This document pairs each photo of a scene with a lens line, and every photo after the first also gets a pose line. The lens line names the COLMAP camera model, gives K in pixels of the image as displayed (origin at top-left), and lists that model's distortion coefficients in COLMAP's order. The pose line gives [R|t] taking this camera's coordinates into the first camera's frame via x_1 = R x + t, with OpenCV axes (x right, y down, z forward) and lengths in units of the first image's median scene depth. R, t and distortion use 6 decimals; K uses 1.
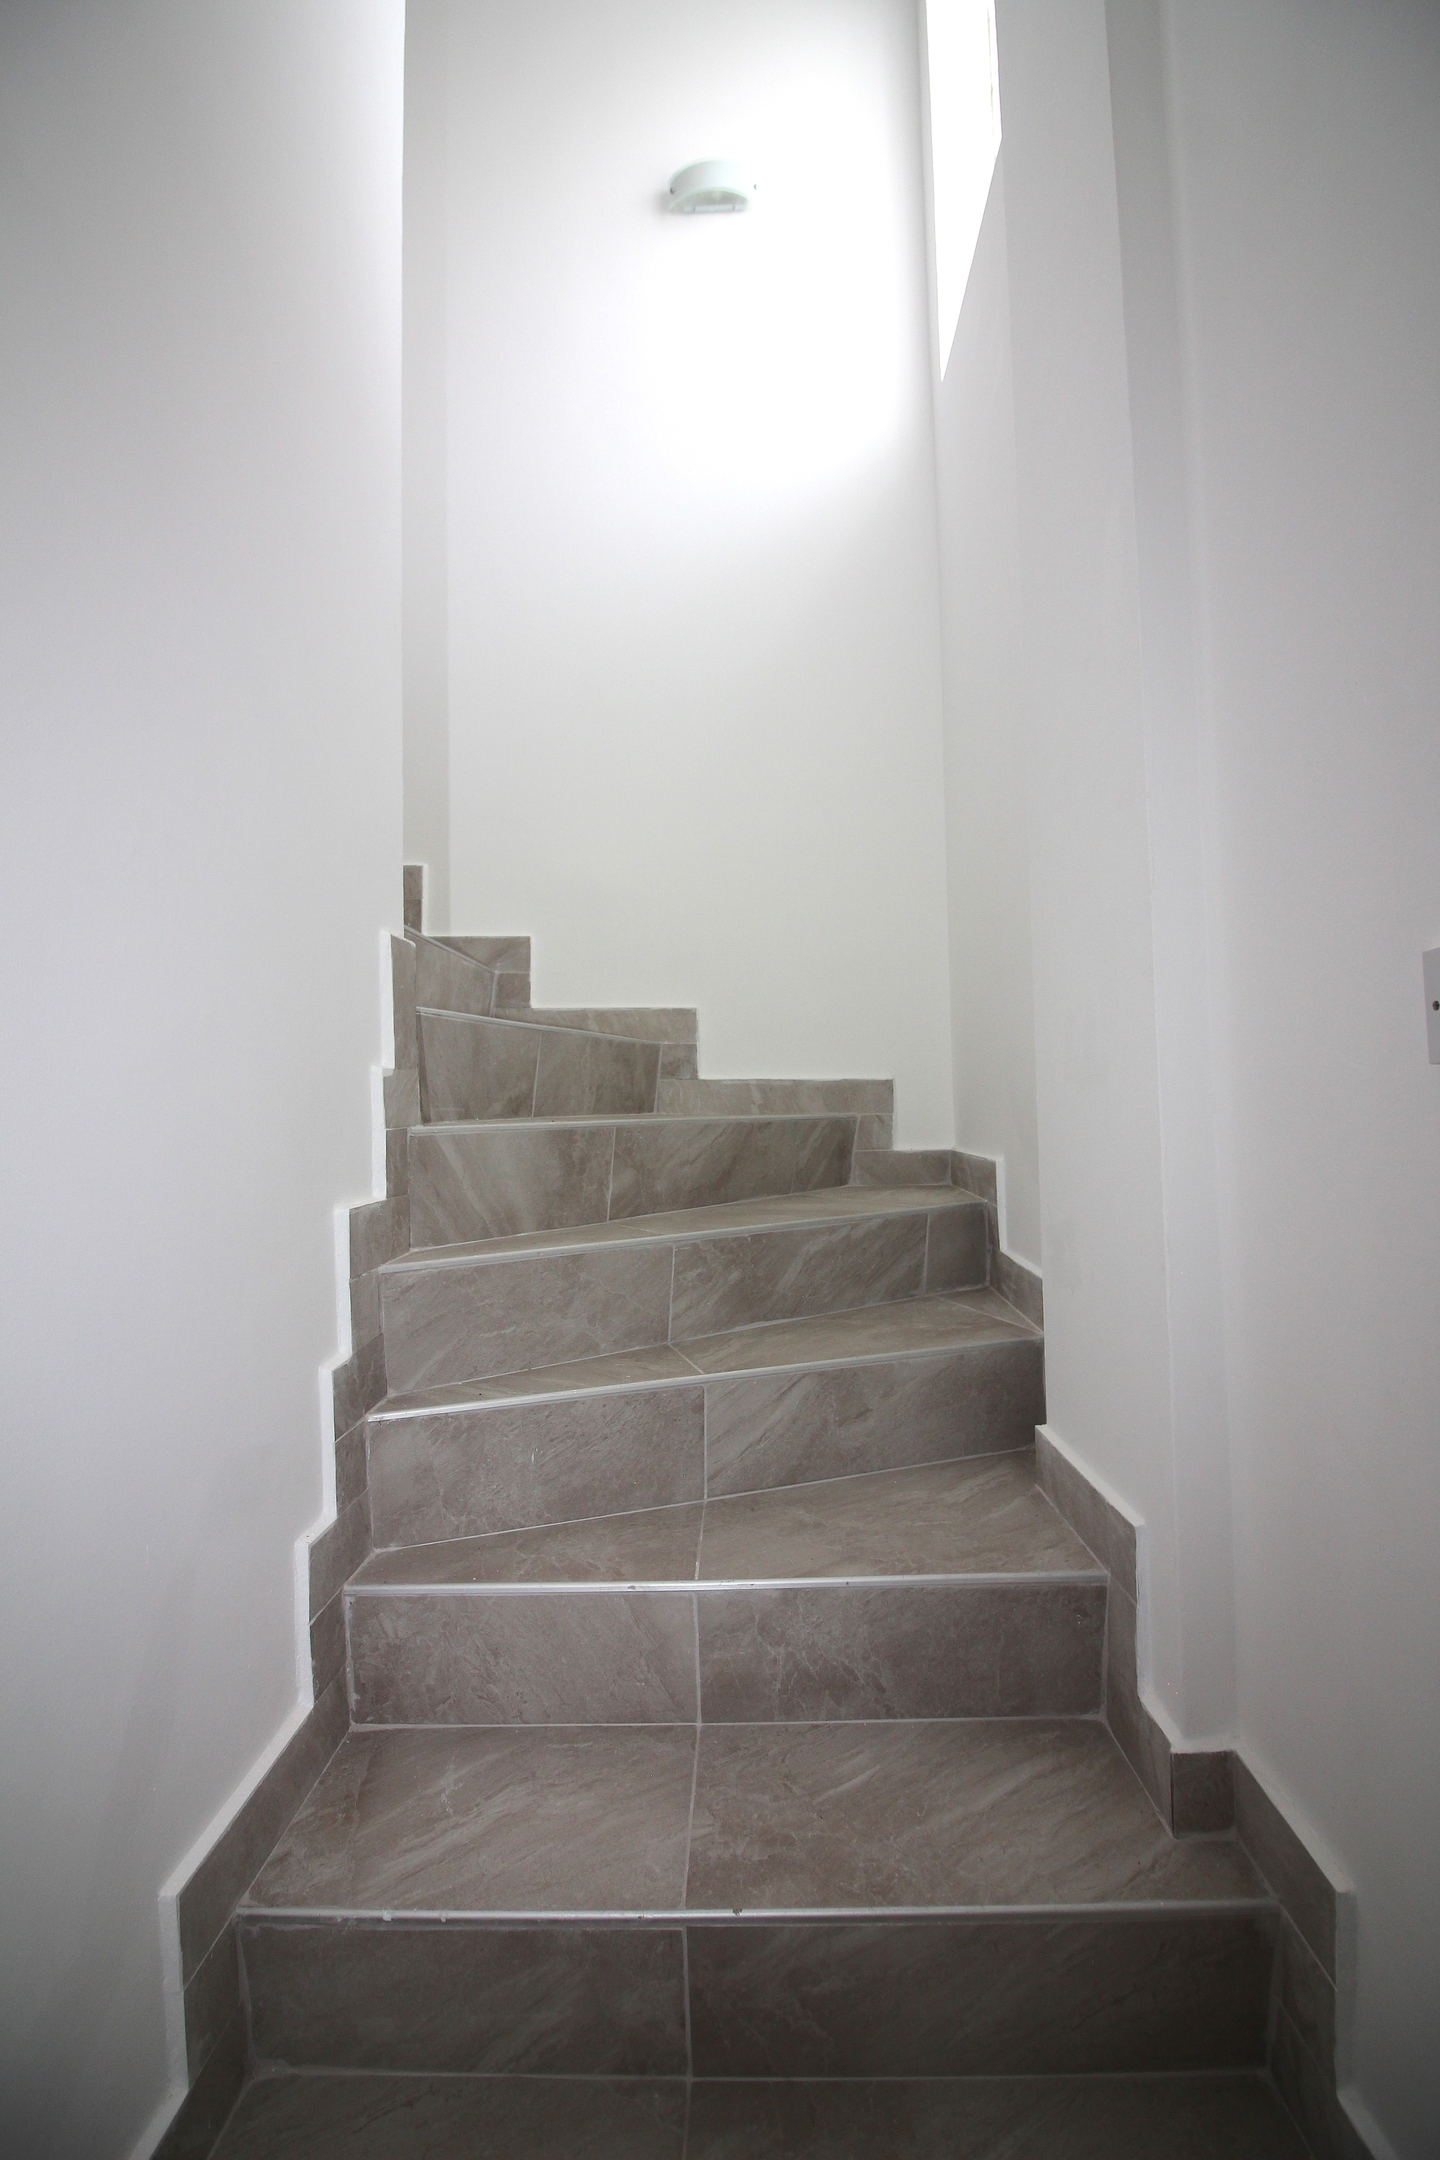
lens RADIAL K [[932.6, 0, 725.3], [0, 932.6, 1063.1], [0, 0, 1]] dist [0.010118, -0.011858]
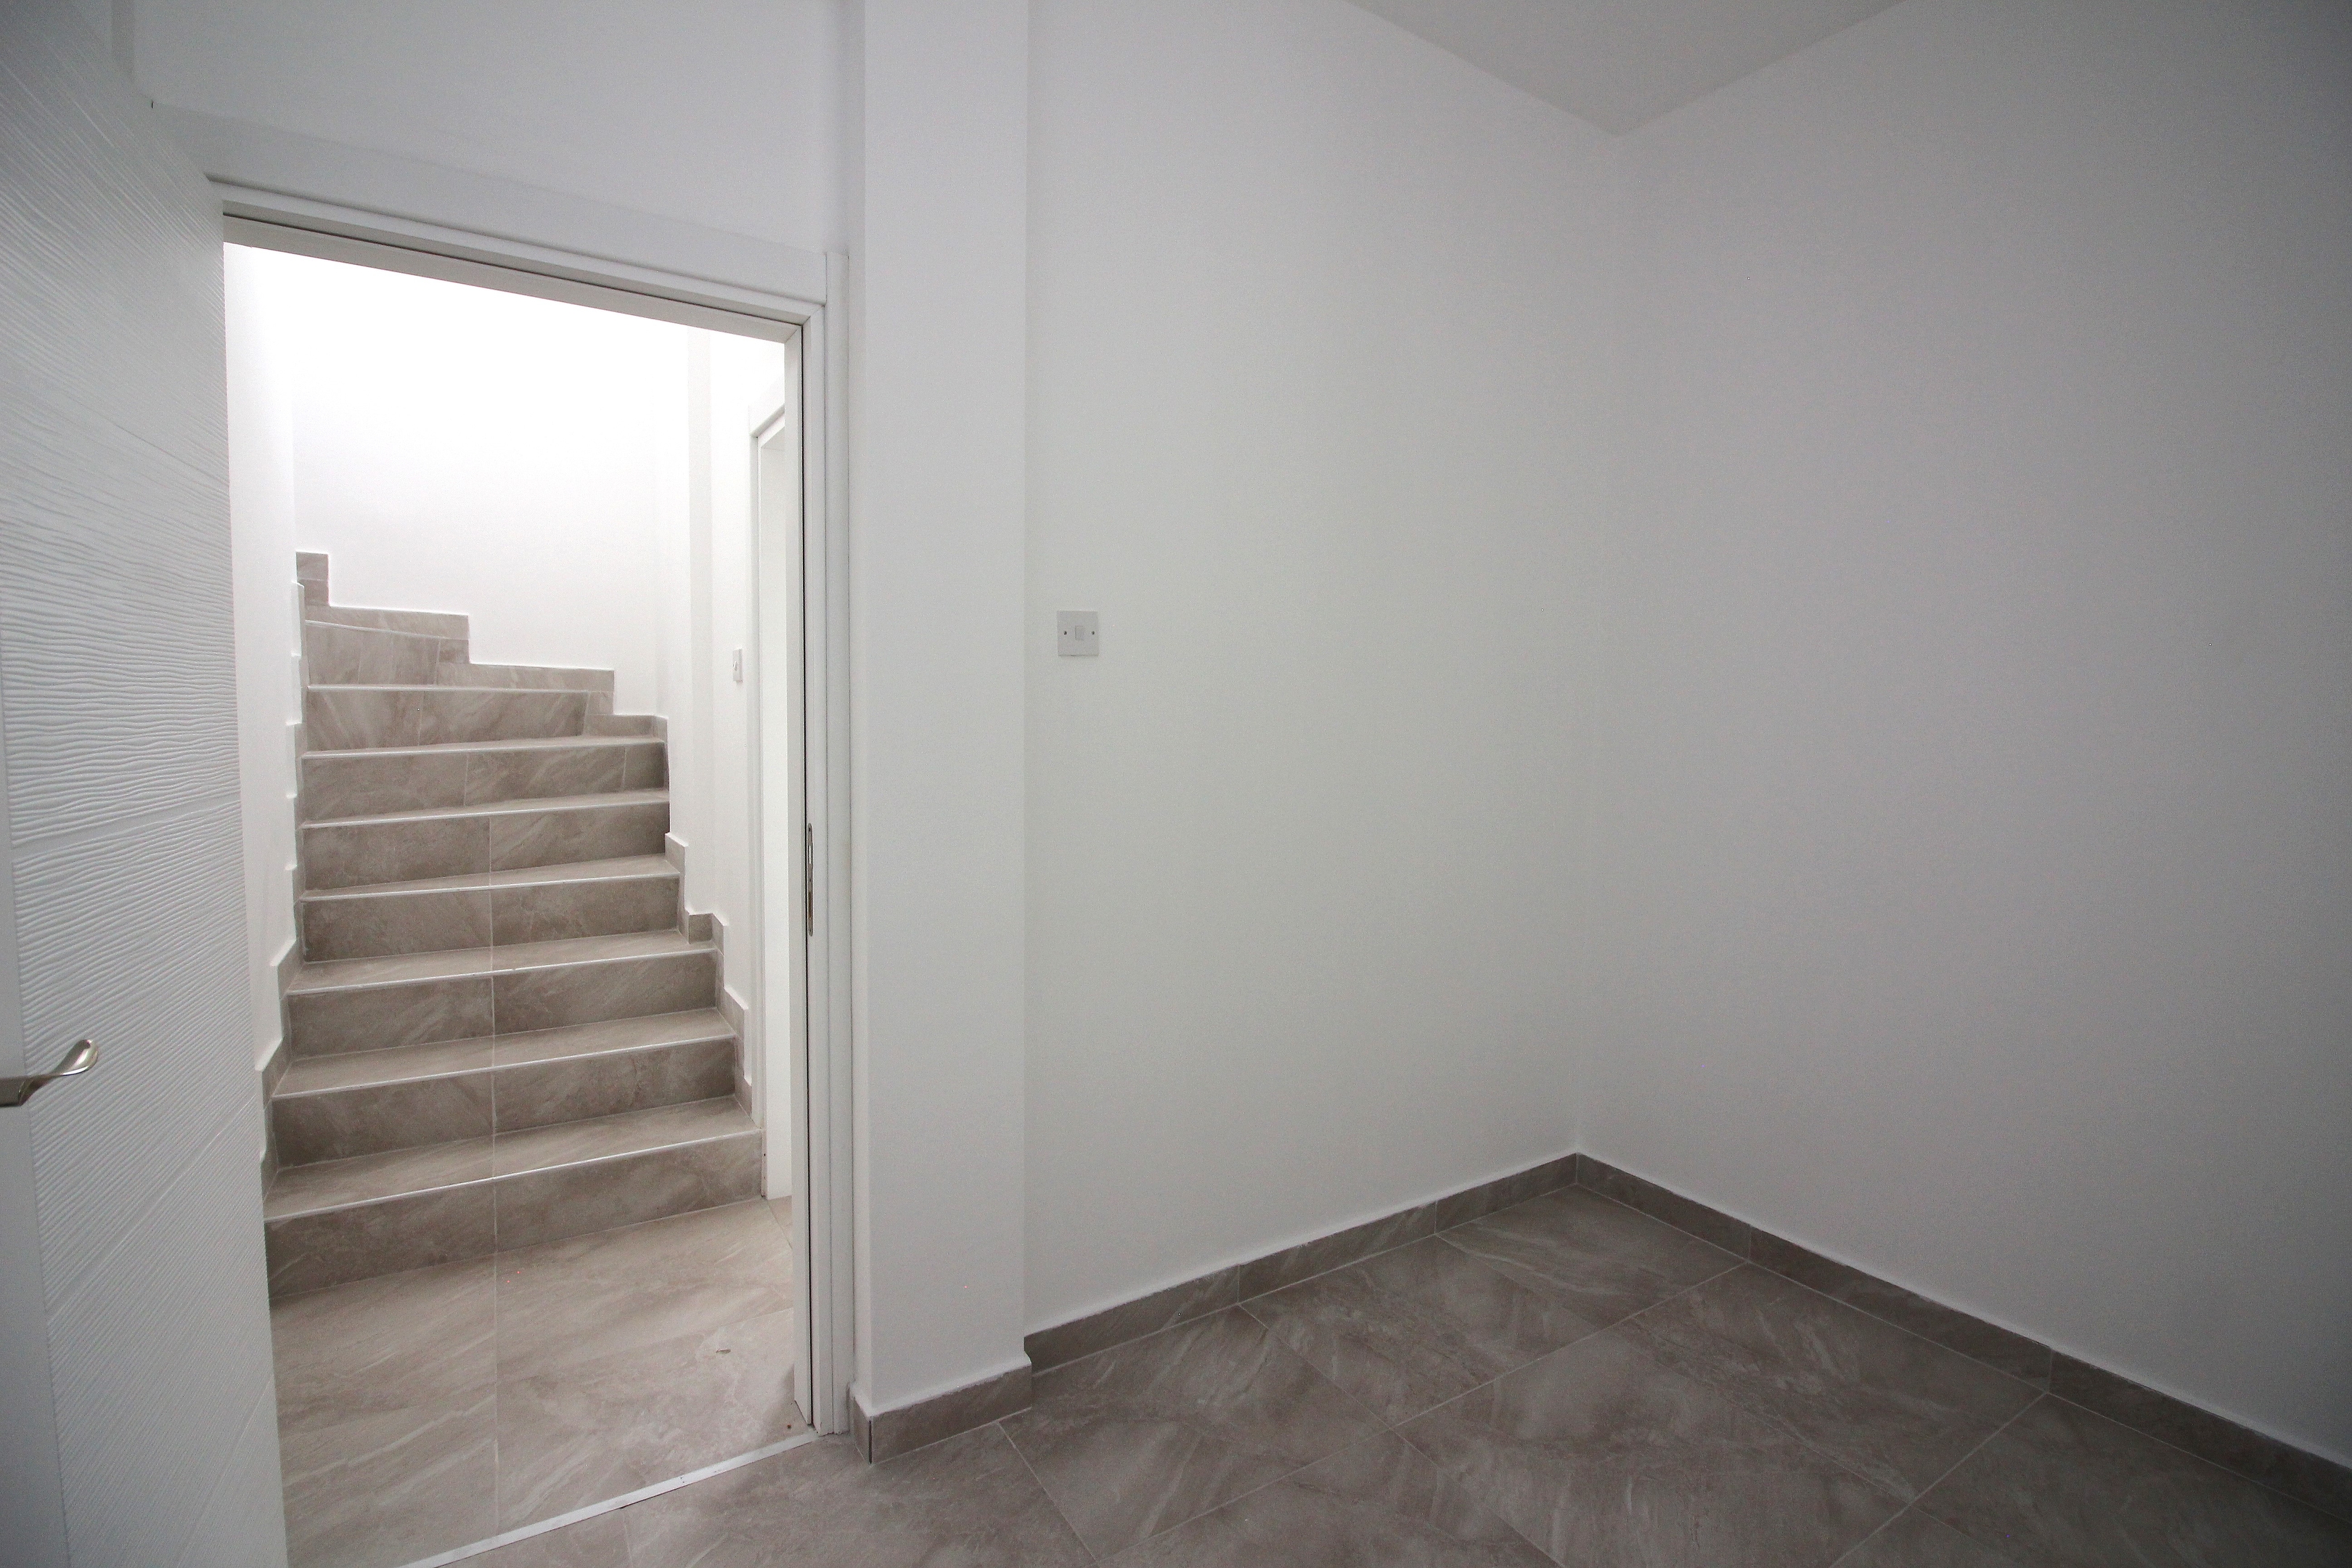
lens RADIAL K [[1089.8, 0, 1173.6], [0, 1089.8, 787.1], [0, 0, 1]] dist [0.001086, -0.011973]
pose [[0.831318, -0.007231, 0.555751, -0.083632], [-0.064496, 0.991905, 0.109382, -0.068202], [-0.552043, -0.126775, 0.824122, -1.485132]]
